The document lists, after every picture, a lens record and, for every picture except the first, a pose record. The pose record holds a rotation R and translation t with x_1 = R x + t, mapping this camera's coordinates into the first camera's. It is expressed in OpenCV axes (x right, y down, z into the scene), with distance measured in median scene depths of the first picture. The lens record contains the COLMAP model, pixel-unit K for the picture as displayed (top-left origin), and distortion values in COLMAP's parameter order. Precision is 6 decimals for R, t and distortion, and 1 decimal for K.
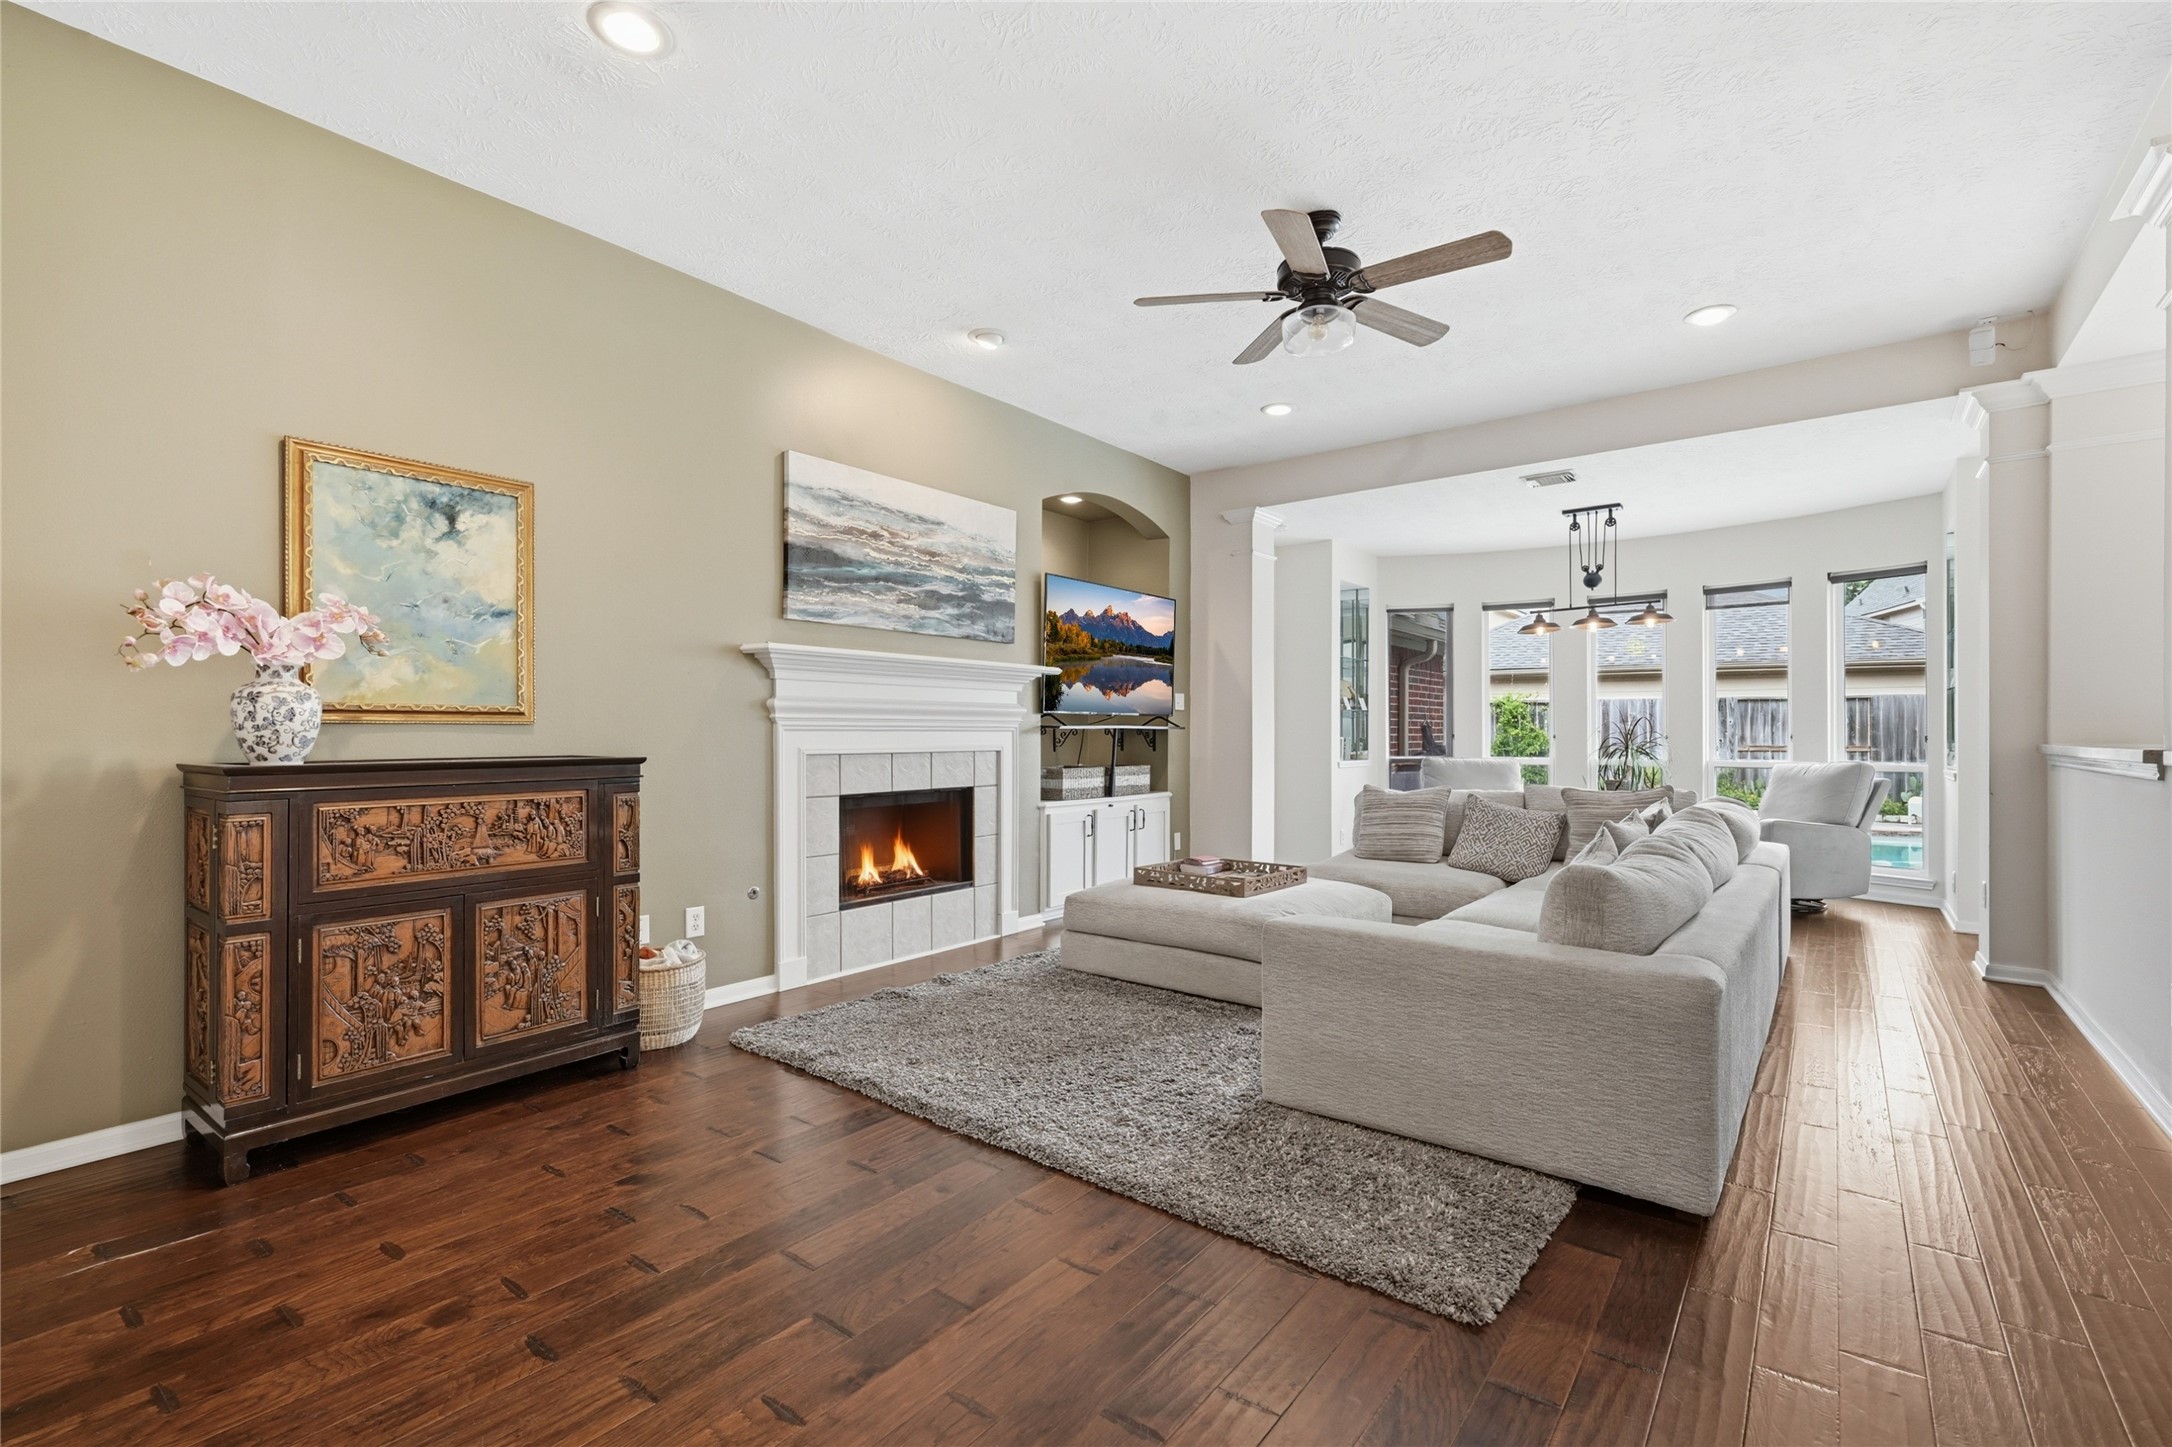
lens RADIAL K [[956.5, 0, 1086.0], [0, 956.5, 723.5], [0, 0, 1]] dist [-0.001236, 0.000065]
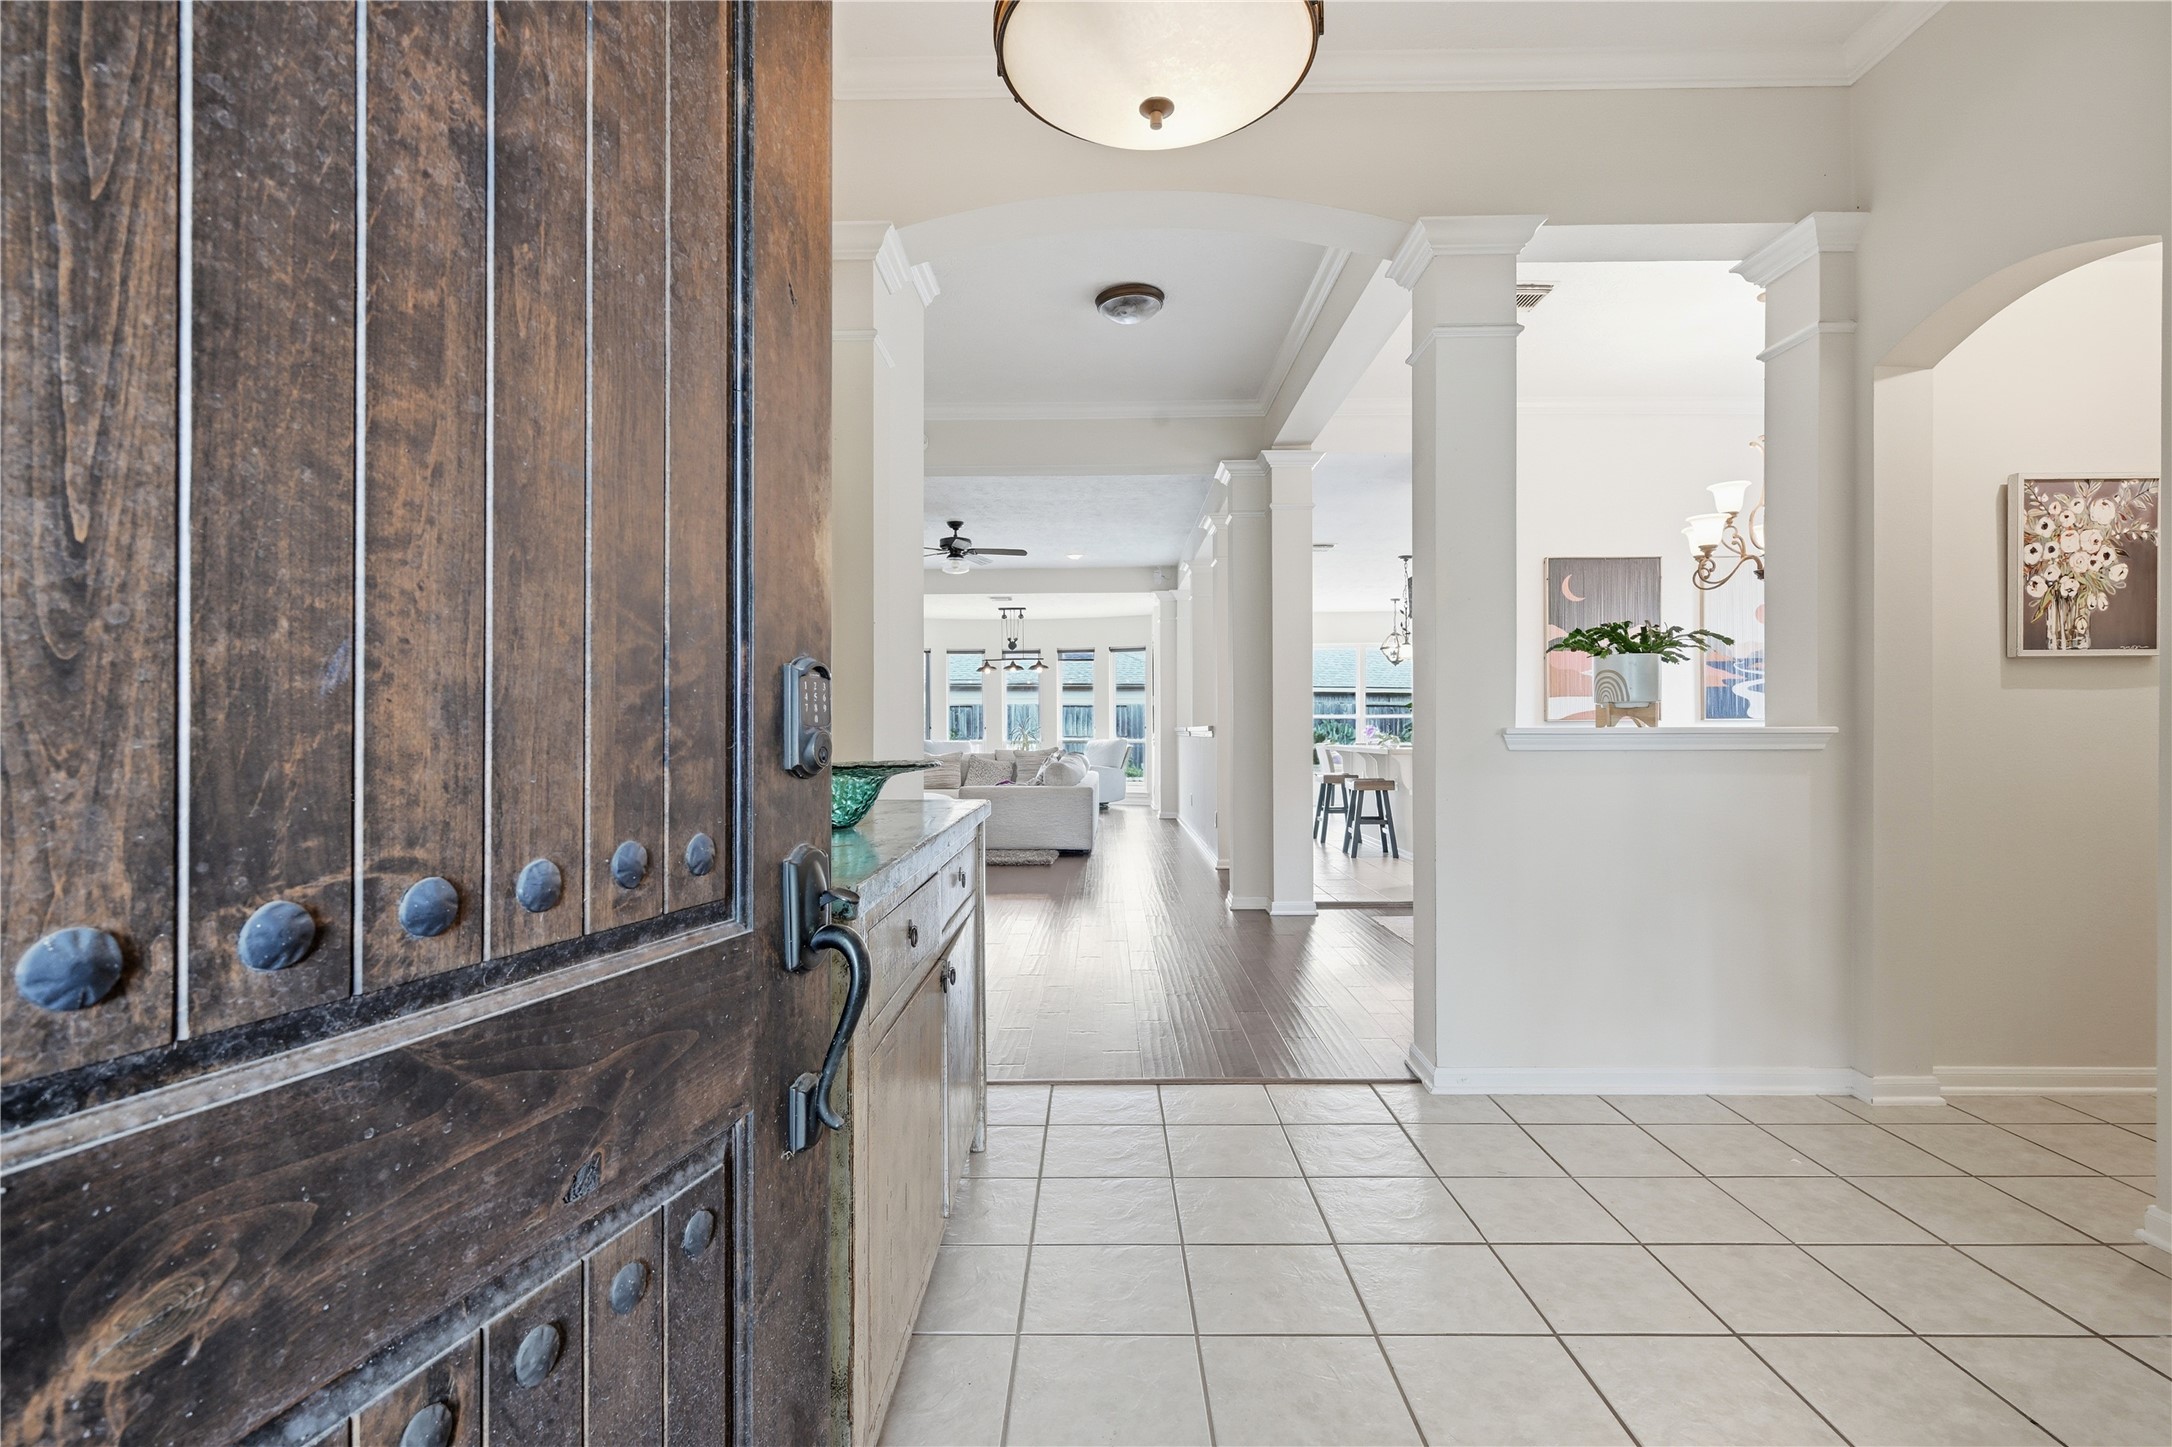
lens RADIAL K [[1076.1, 0, 1086.0], [0, 1076.1, 723.5], [0, 0, 1]] dist [0.000616, 0.000014]
pose [[0.800811, -0.001262, 0.598916, -0.803291], [0.001771, 0.999998, -0.000260, 0.008752], [-0.598915, 0.001269, 0.800812, -1.016306]]
